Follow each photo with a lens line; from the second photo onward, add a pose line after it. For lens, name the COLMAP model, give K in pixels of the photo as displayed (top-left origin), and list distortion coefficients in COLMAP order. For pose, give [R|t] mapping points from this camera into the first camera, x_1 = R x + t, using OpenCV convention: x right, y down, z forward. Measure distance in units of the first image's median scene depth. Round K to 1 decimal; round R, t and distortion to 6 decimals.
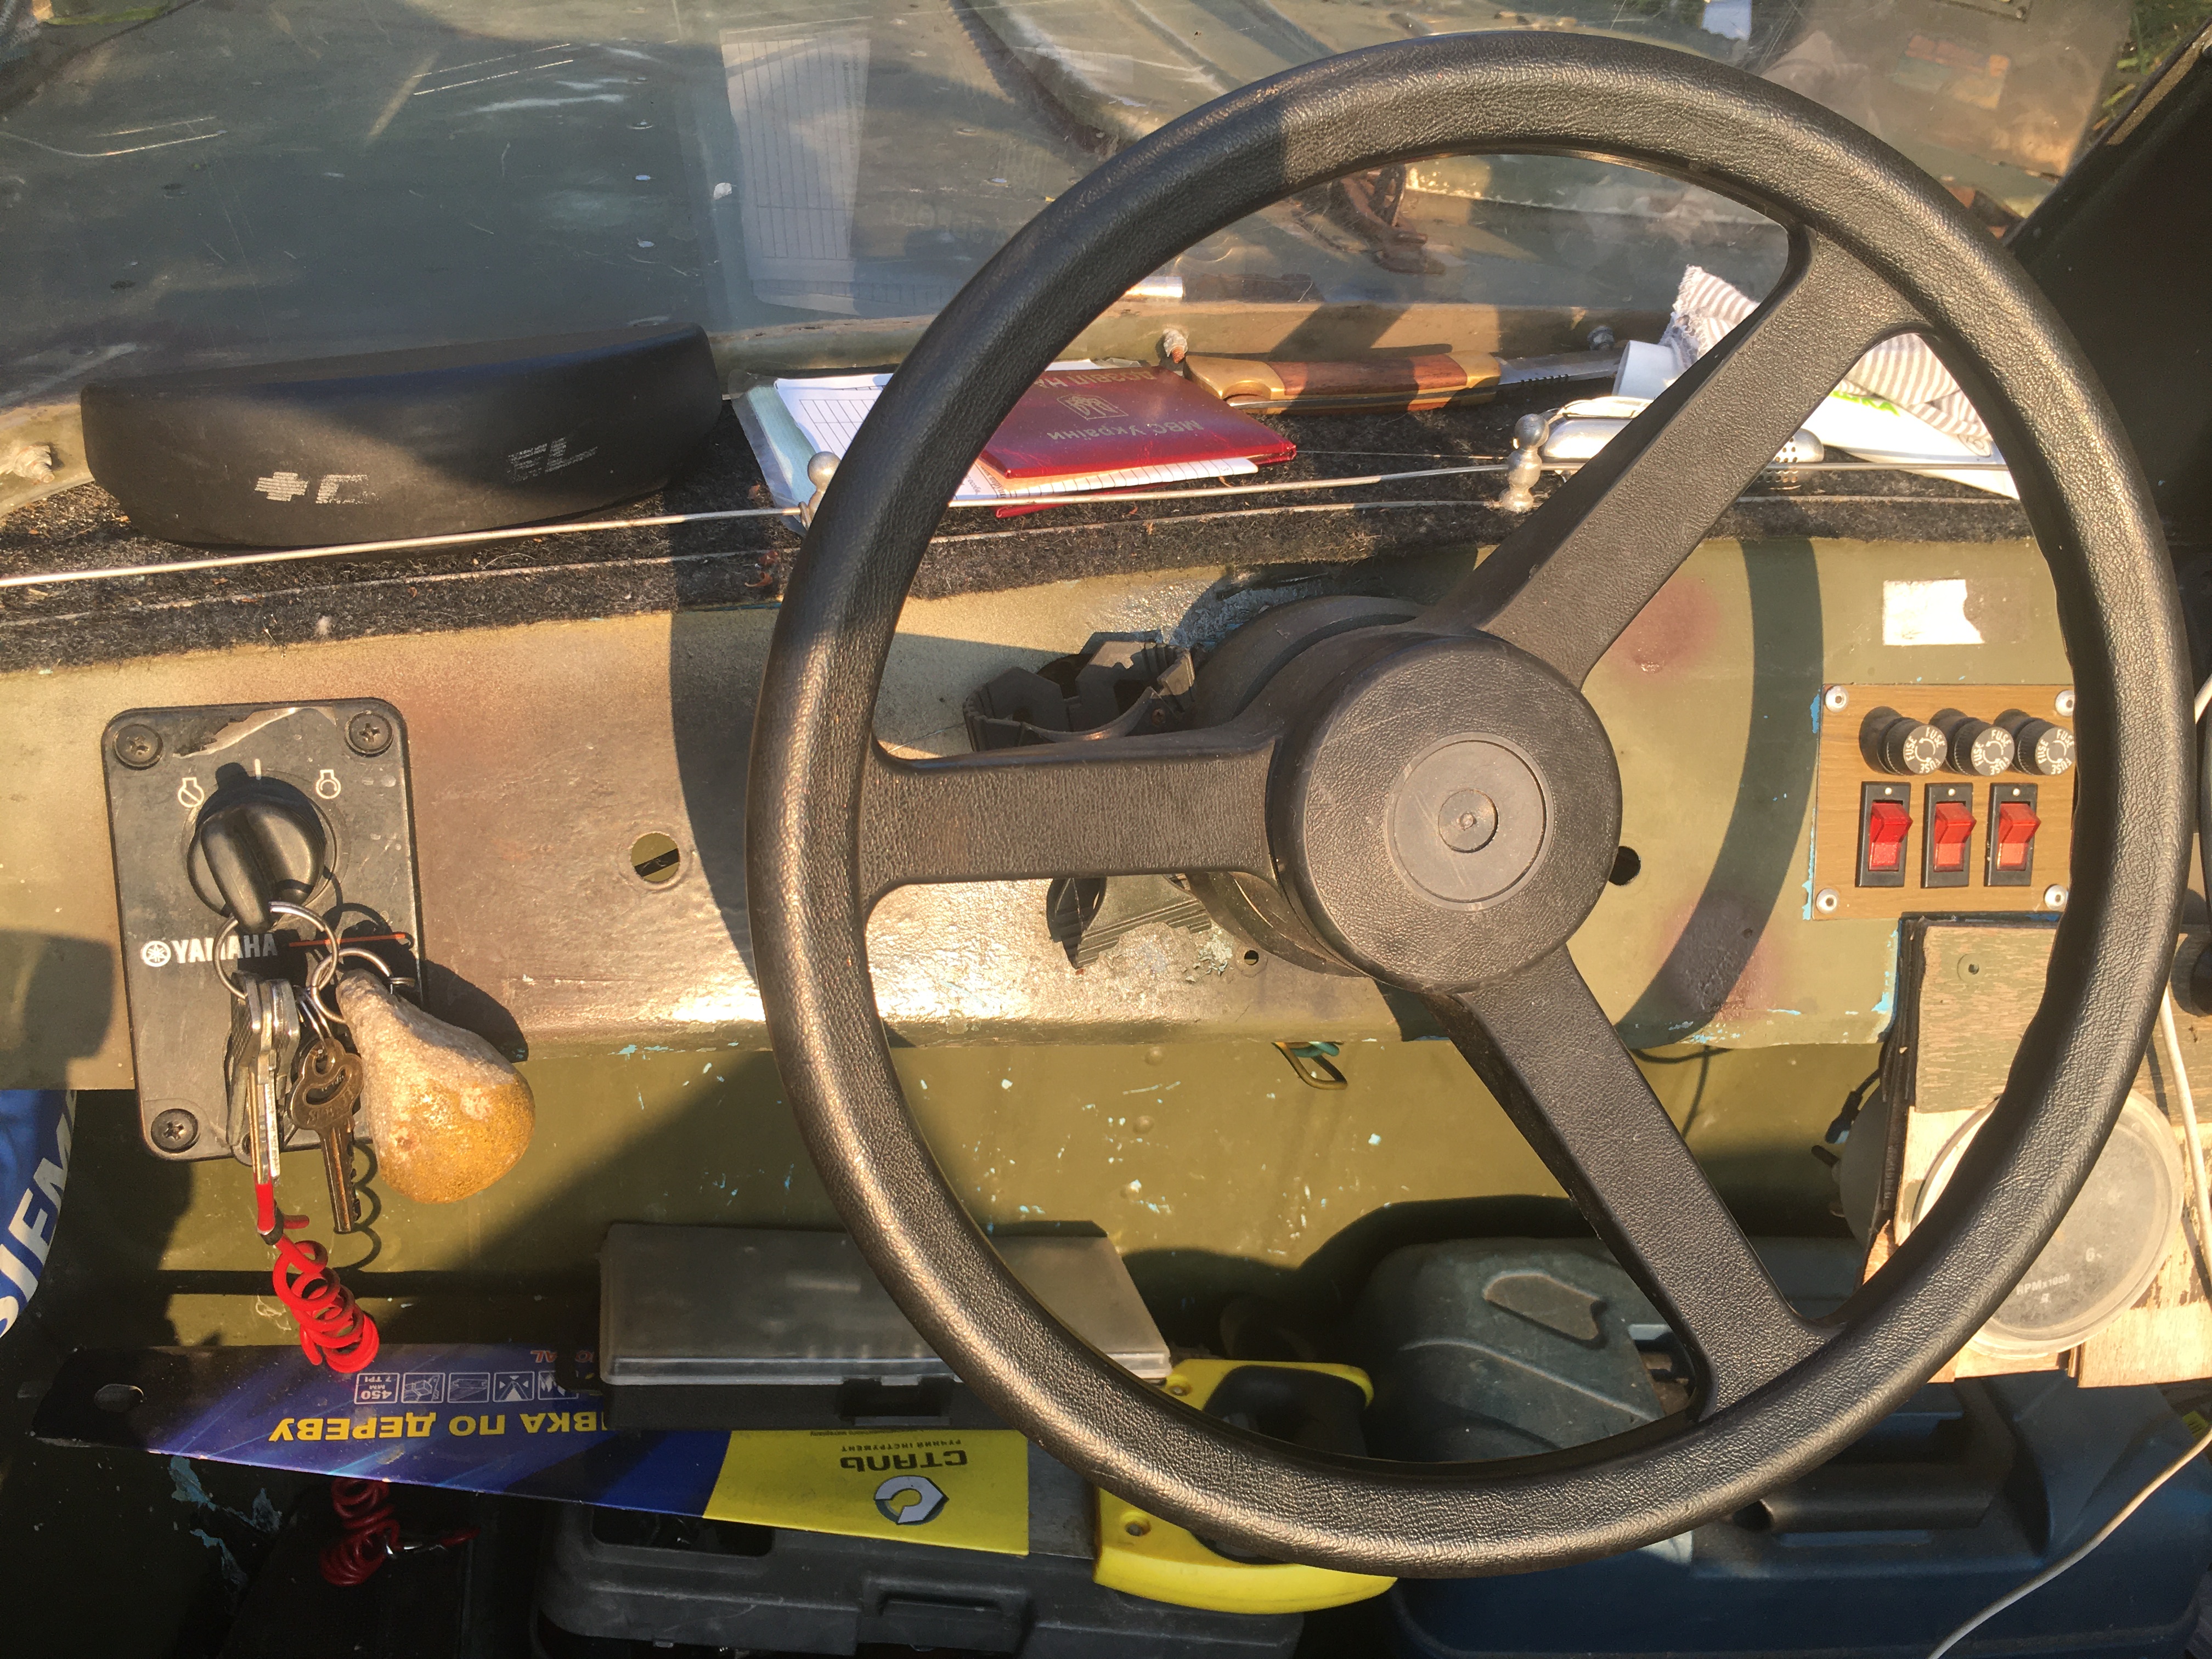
lens RADIAL K [[1924.7, 0, 1106.0], [0, 1924.7, 829.5], [0, 0, 1]] dist [0.004199, -0.004314]
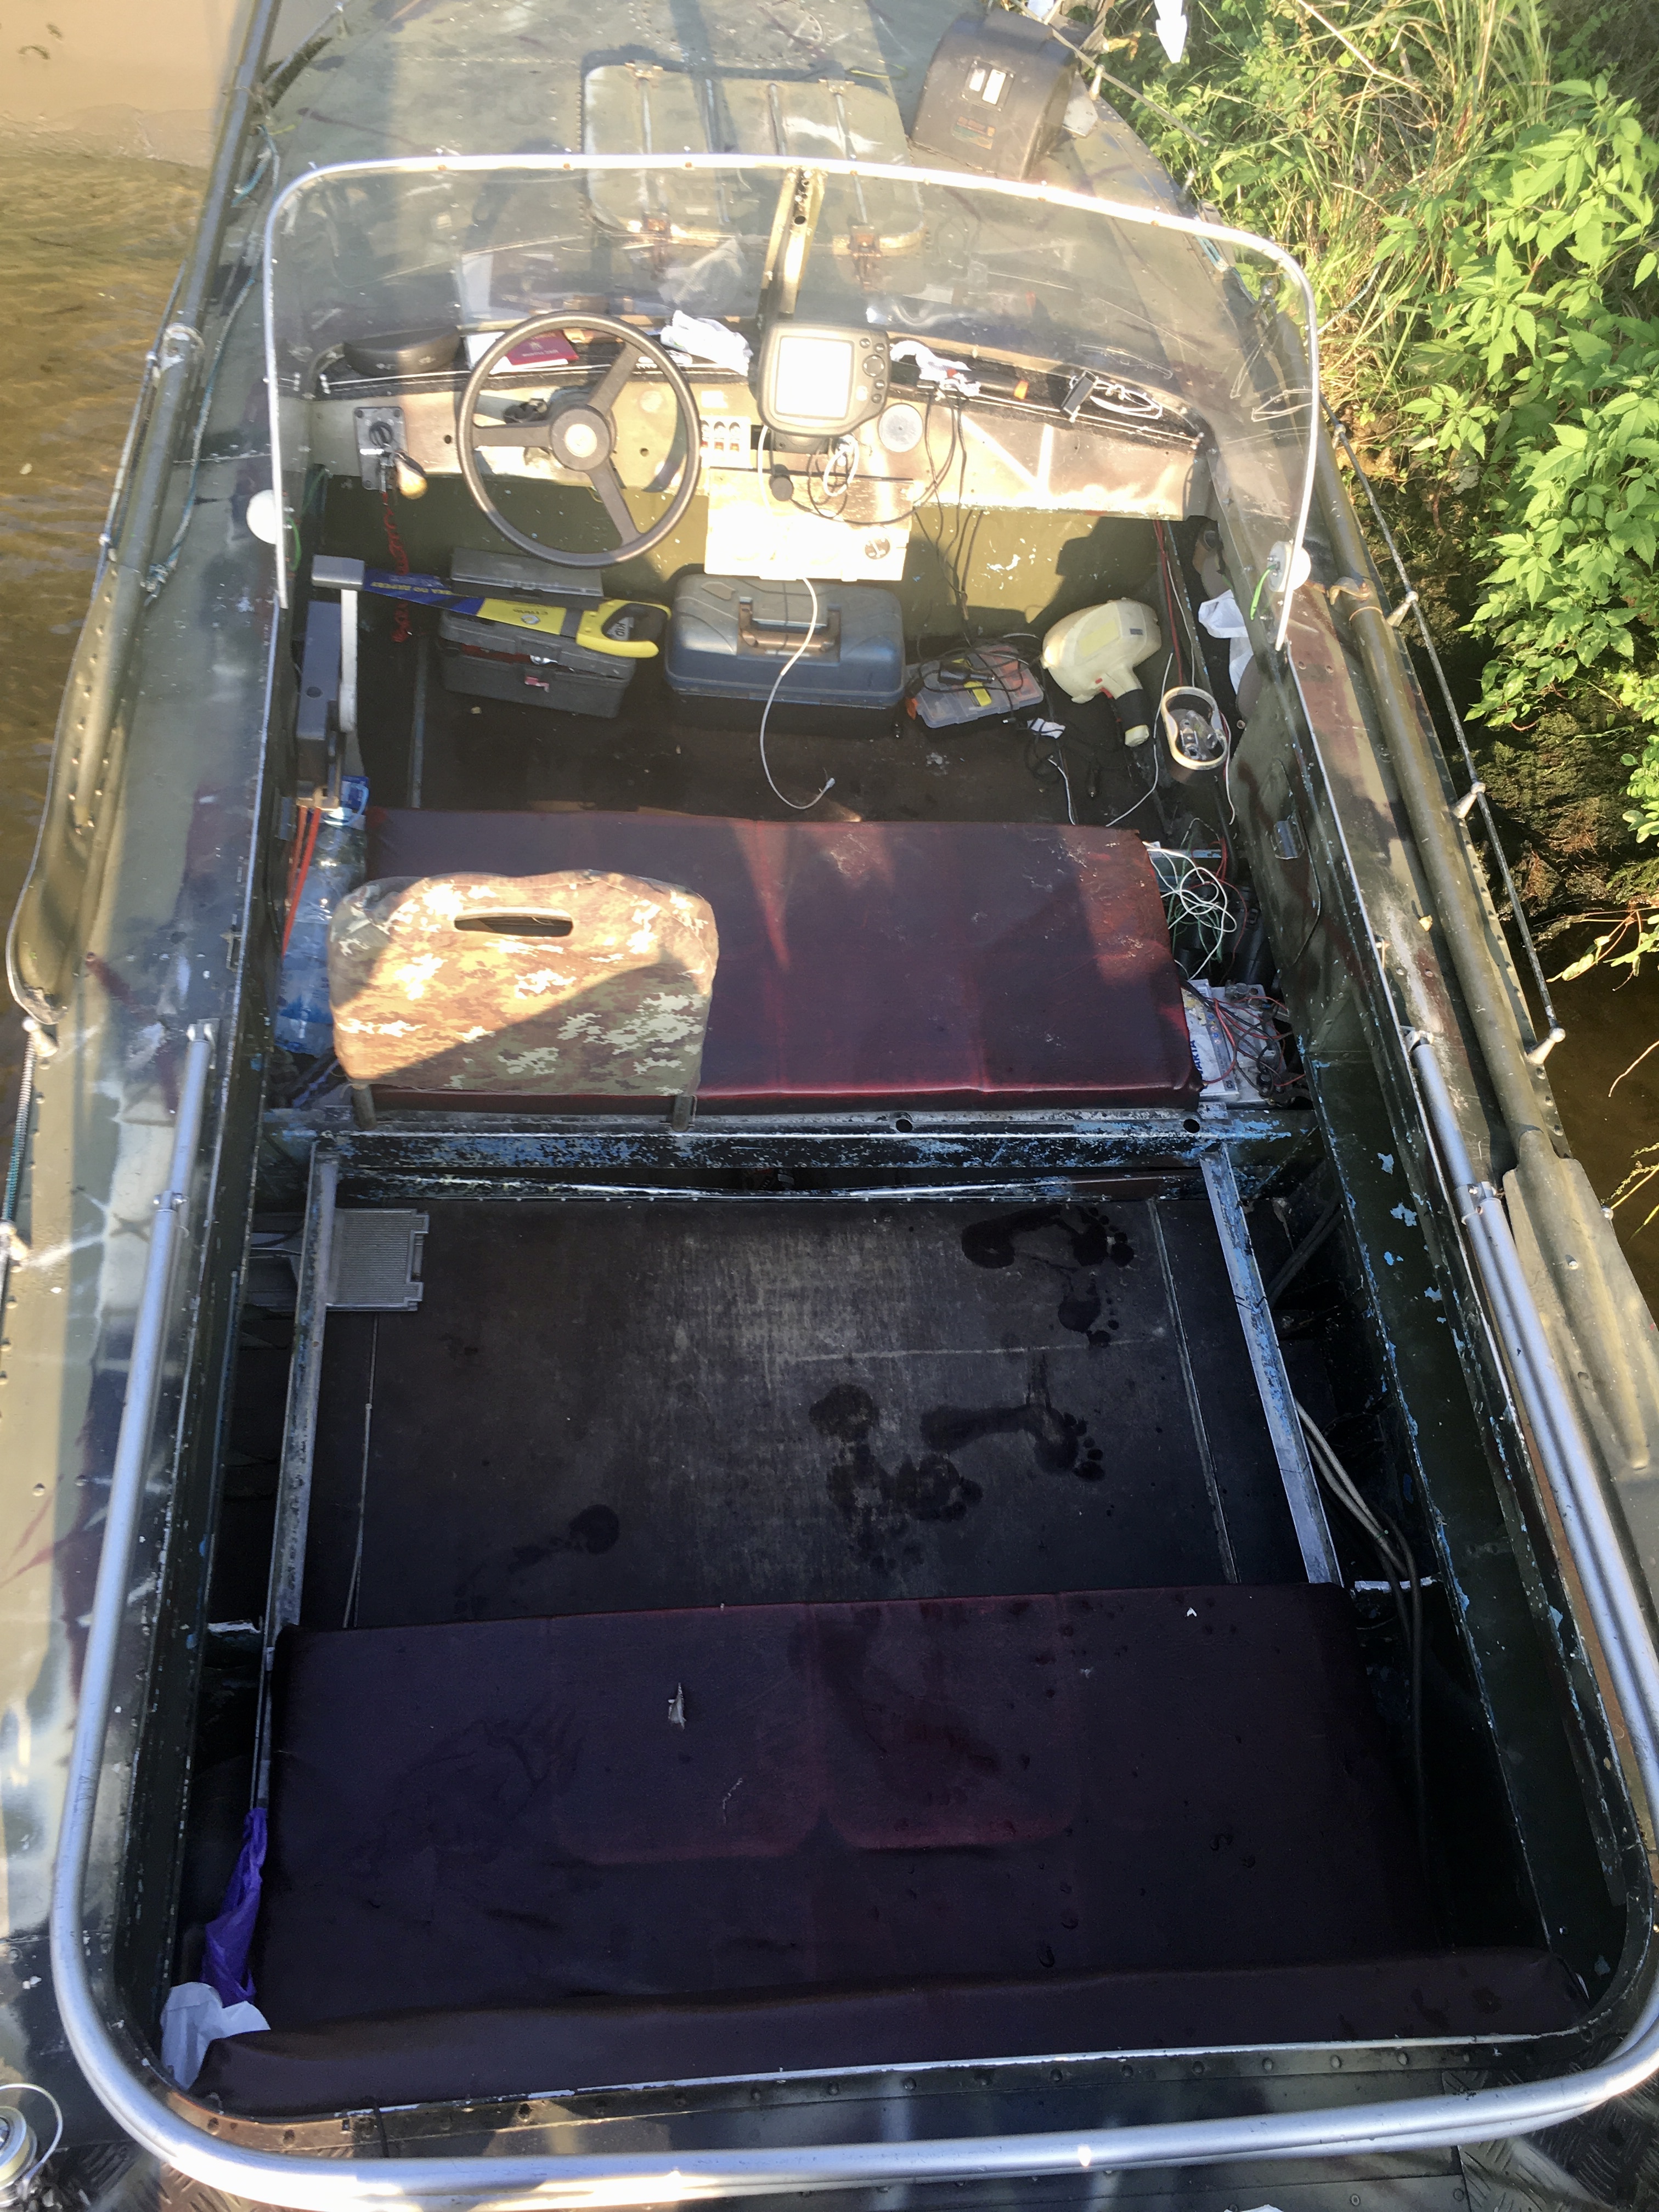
lens RADIAL K [[1924.7, 0, 829.5], [0, 1924.7, 1106.0], [0, 0, 1]] dist [0.004199, -0.004314]
pose [[0.990326, 0.085678, -0.109147, 1.493505], [-0.046235, 0.945400, 0.322618, -0.009188], [0.130829, -0.314450, 0.940215, -4.292269]]
